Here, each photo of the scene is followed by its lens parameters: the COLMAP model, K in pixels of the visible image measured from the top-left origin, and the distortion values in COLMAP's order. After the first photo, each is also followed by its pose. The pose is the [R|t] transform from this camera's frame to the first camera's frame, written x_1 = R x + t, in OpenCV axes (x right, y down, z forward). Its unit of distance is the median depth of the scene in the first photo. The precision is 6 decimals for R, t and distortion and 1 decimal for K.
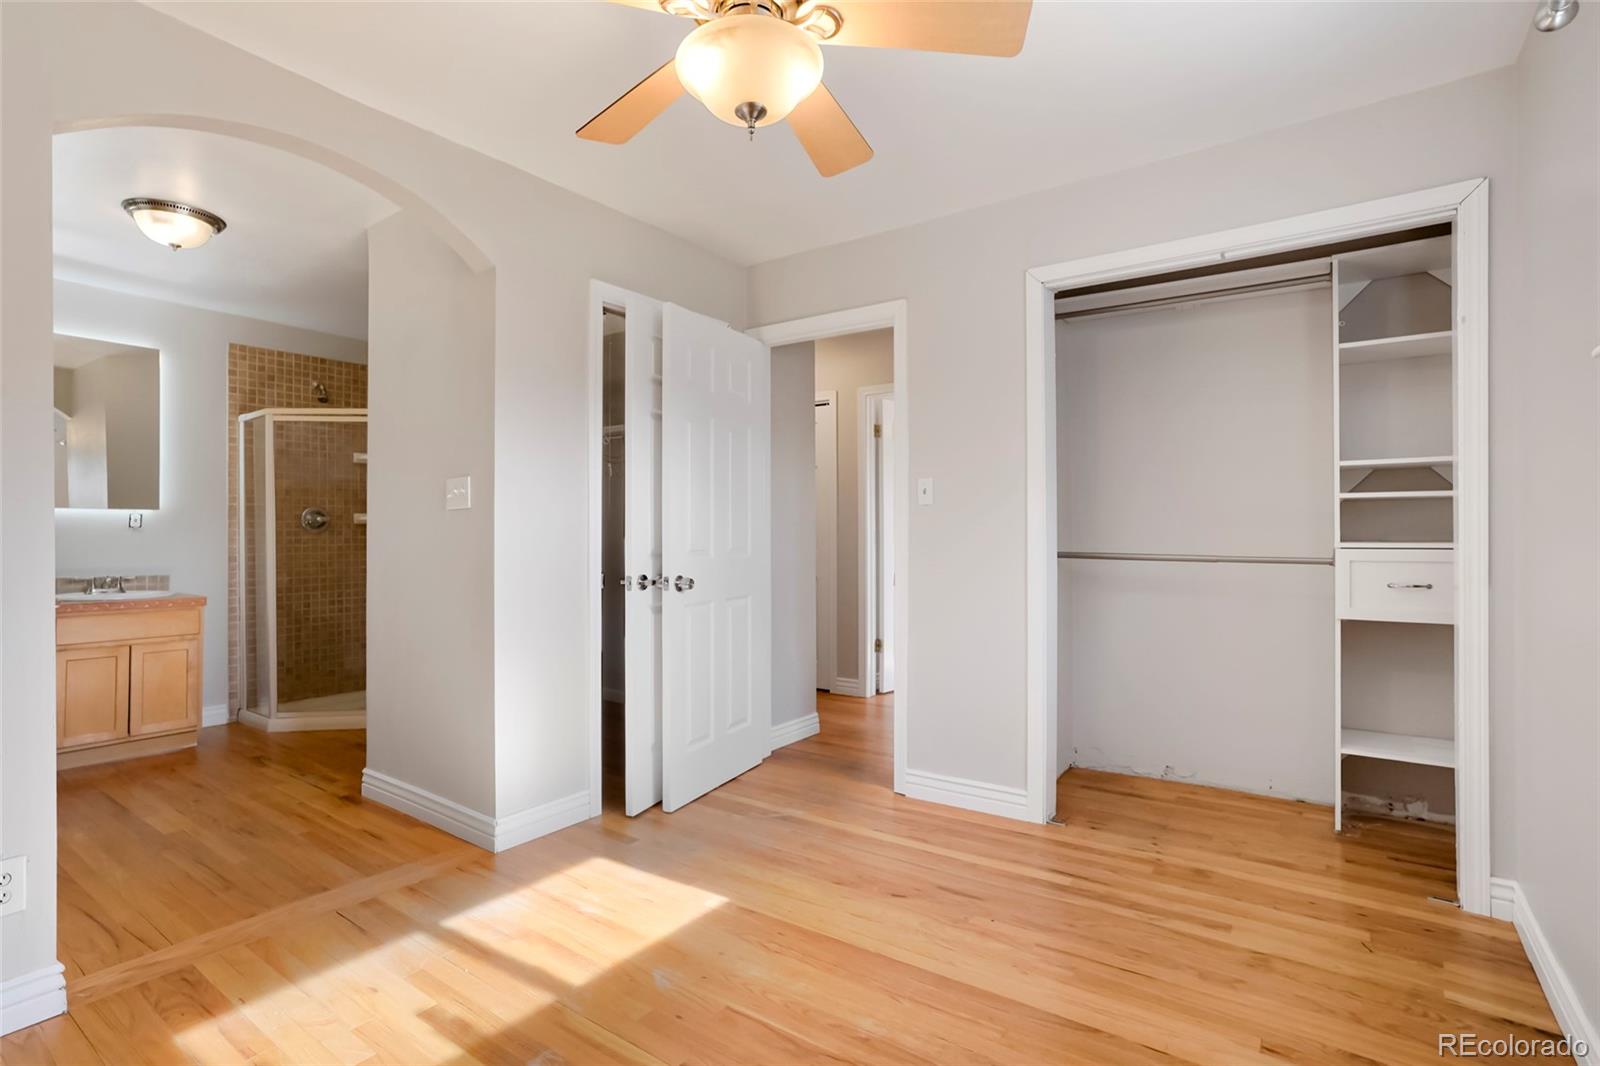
lens RADIAL K [[786.9, 0, 796.5], [0, 786.9, 533.5], [0, 0, 1]] dist [-0.024356, 0.002925]
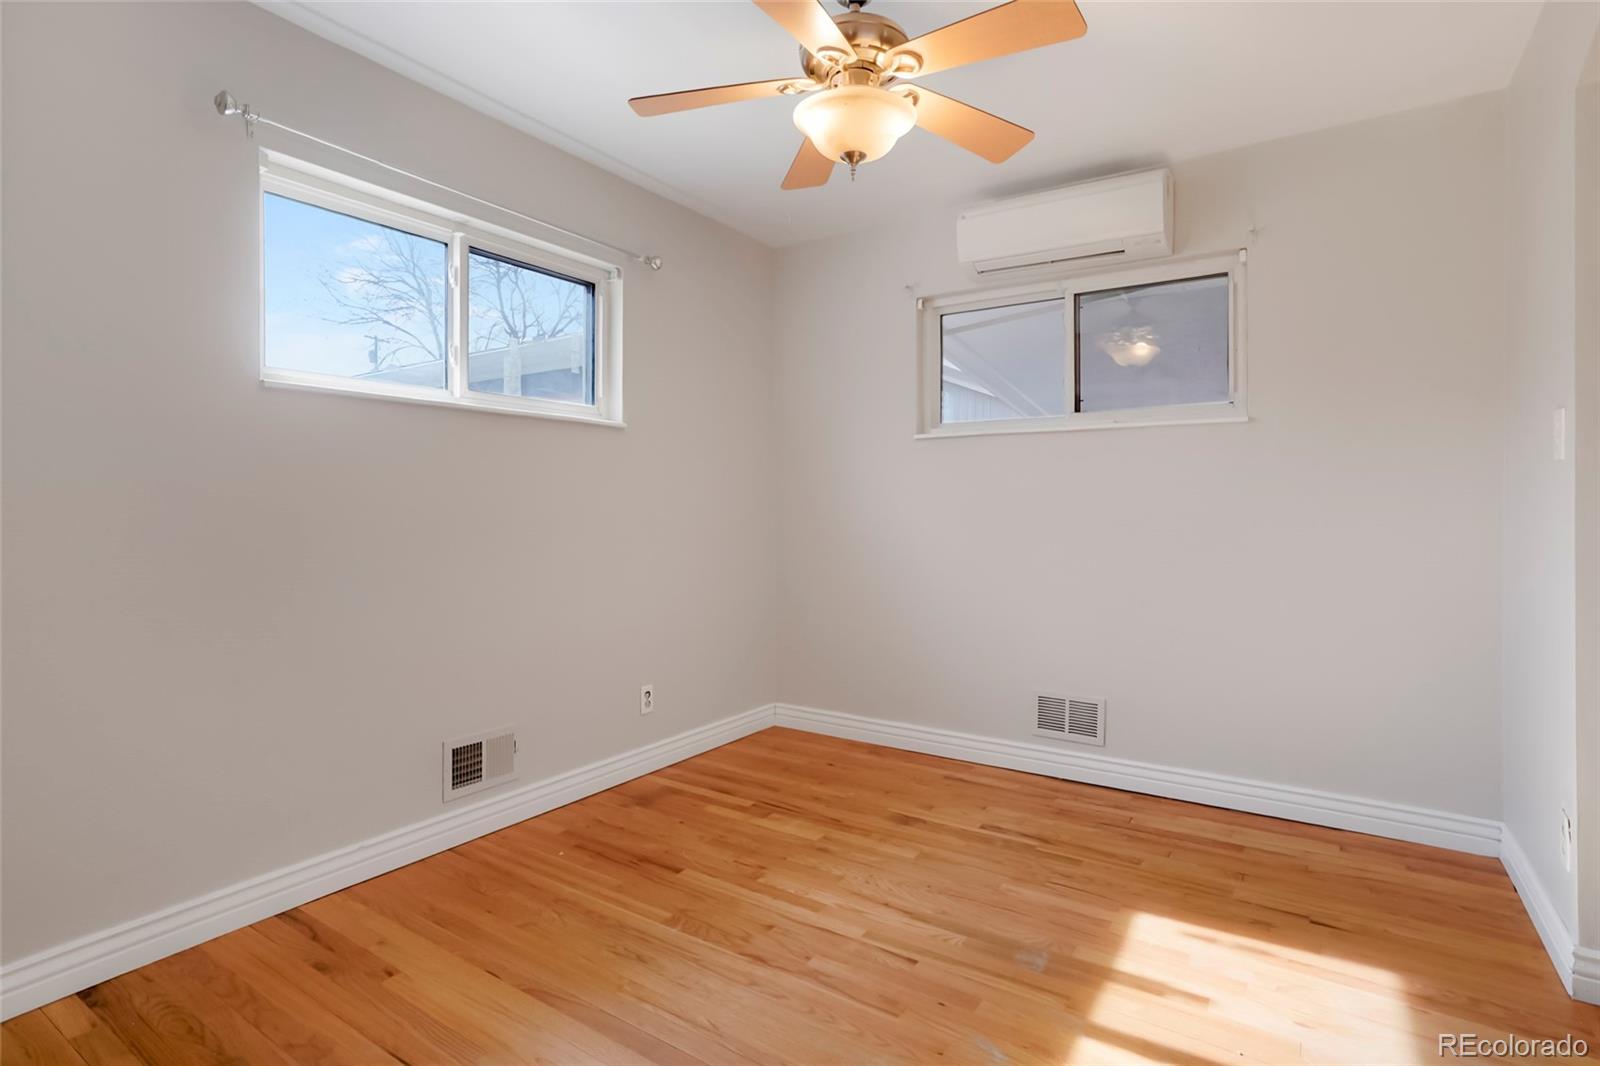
lens RADIAL K [[786.9, 0, 805.1], [0, 786.9, 524.5], [0, 0, 1]] dist [-0.024356, 0.002925]
pose [[-0.999163, -0.005034, -0.040603, 0.045787], [-0.005368, 0.999953, 0.008116, 0.013705], [0.040561, 0.008327, -0.999142, 1.461797]]
